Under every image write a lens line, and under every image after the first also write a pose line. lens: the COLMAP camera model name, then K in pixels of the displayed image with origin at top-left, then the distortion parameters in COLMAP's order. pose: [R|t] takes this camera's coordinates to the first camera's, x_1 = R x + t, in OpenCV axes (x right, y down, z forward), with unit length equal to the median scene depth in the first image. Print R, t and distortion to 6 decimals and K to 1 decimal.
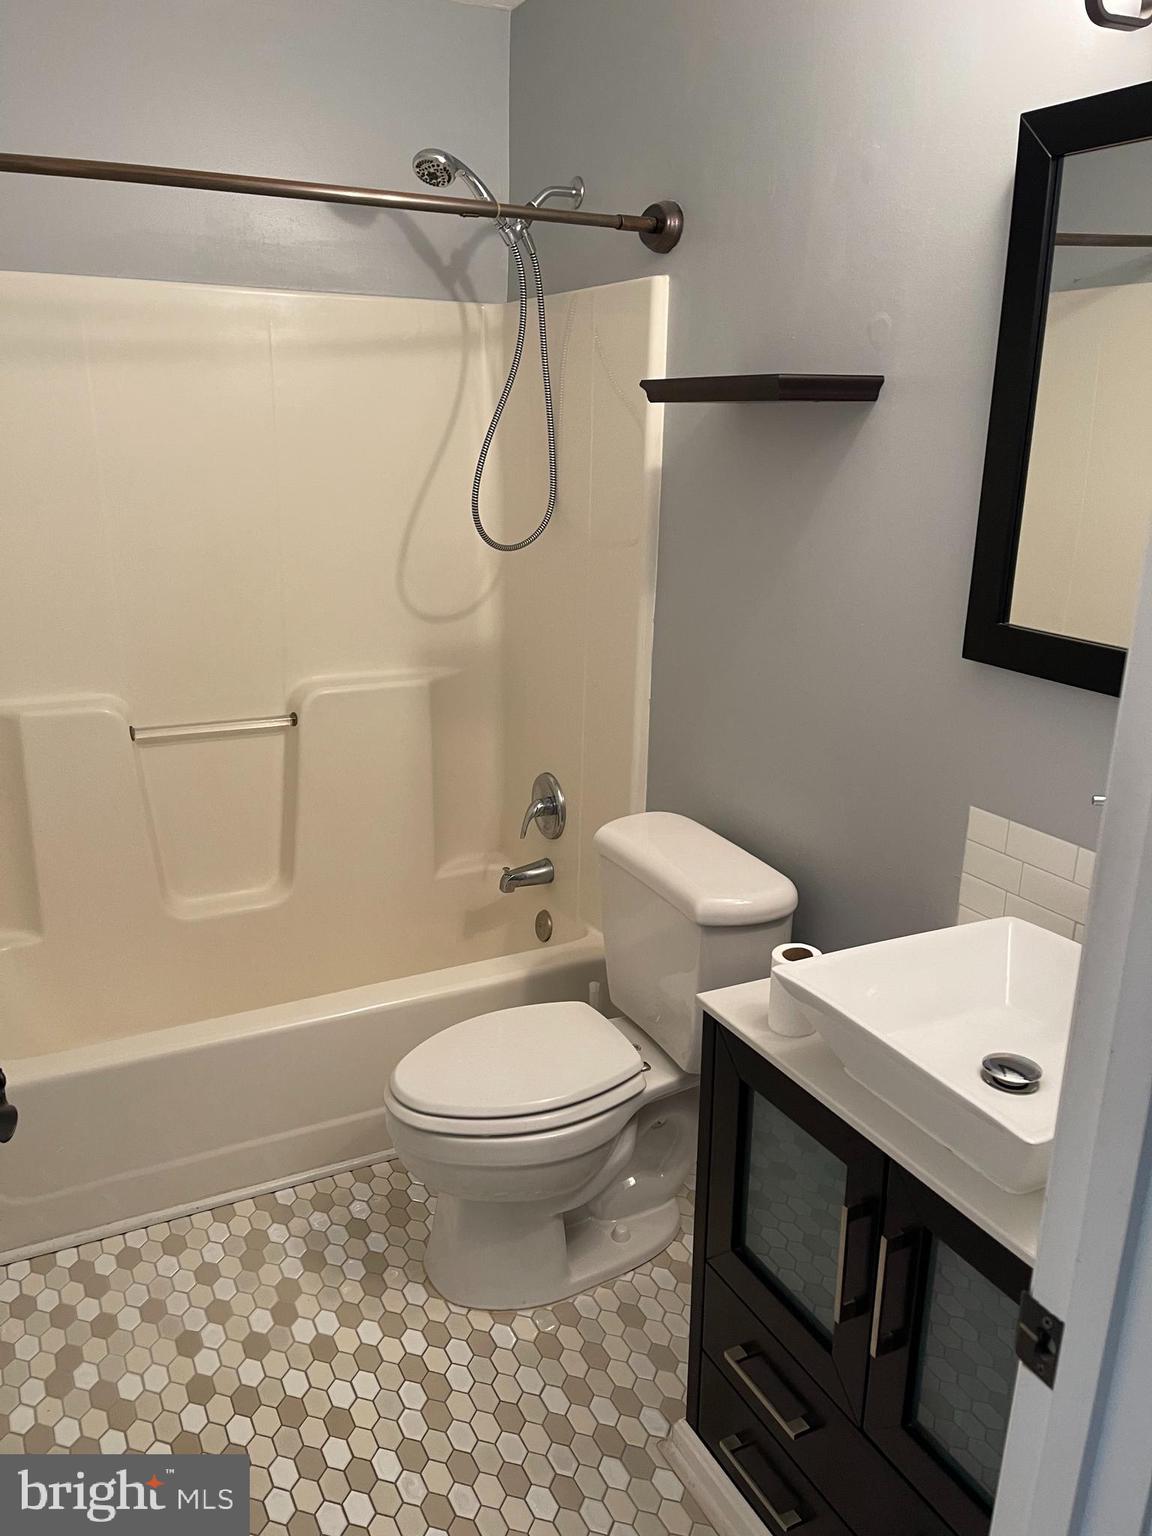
lens RADIAL K [[1168.4, 0, 568.2], [0, 1168.4, 777.9], [0, 0, 1]] dist [0.052363, -0.059836]
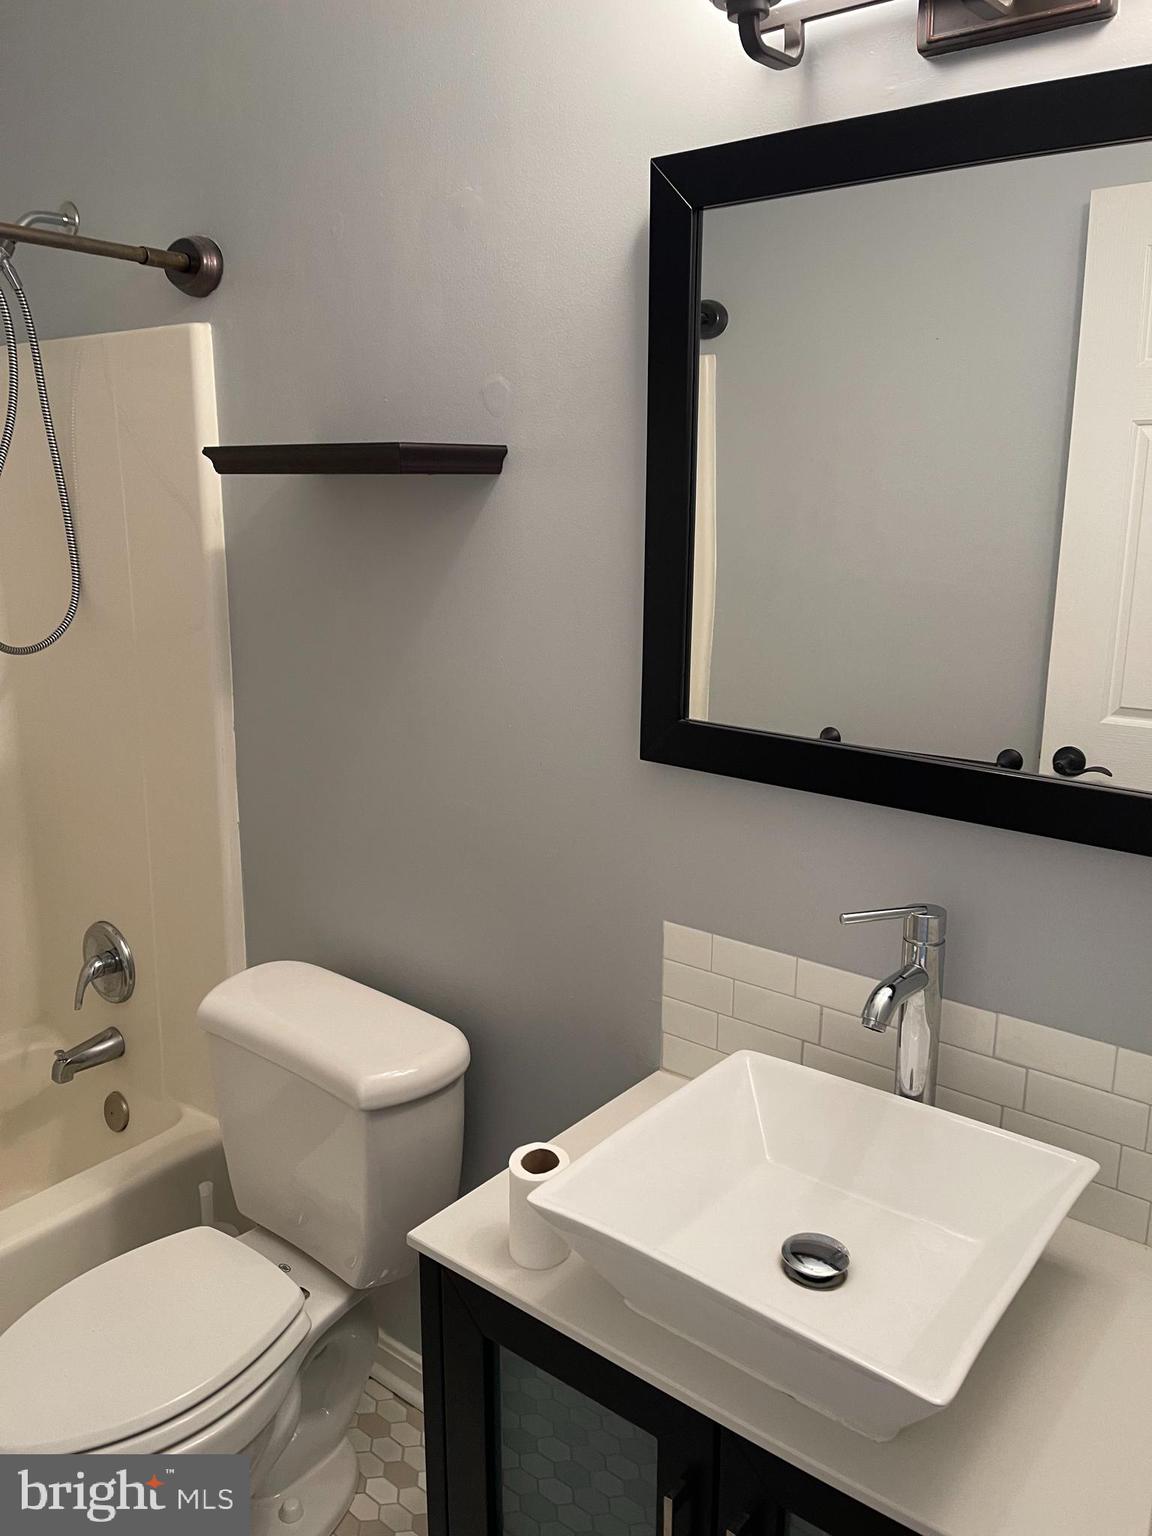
lens RADIAL K [[1168.4, 0, 571.5], [0, 1168.4, 761.2], [0, 0, 1]] dist [0.052363, -0.059836]
pose [[0.909678, -0.103480, 0.402216, -0.052117], [0.128137, 0.991146, -0.034807, -0.059710], [-0.395053, 0.083201, 0.914883, 0.167255]]
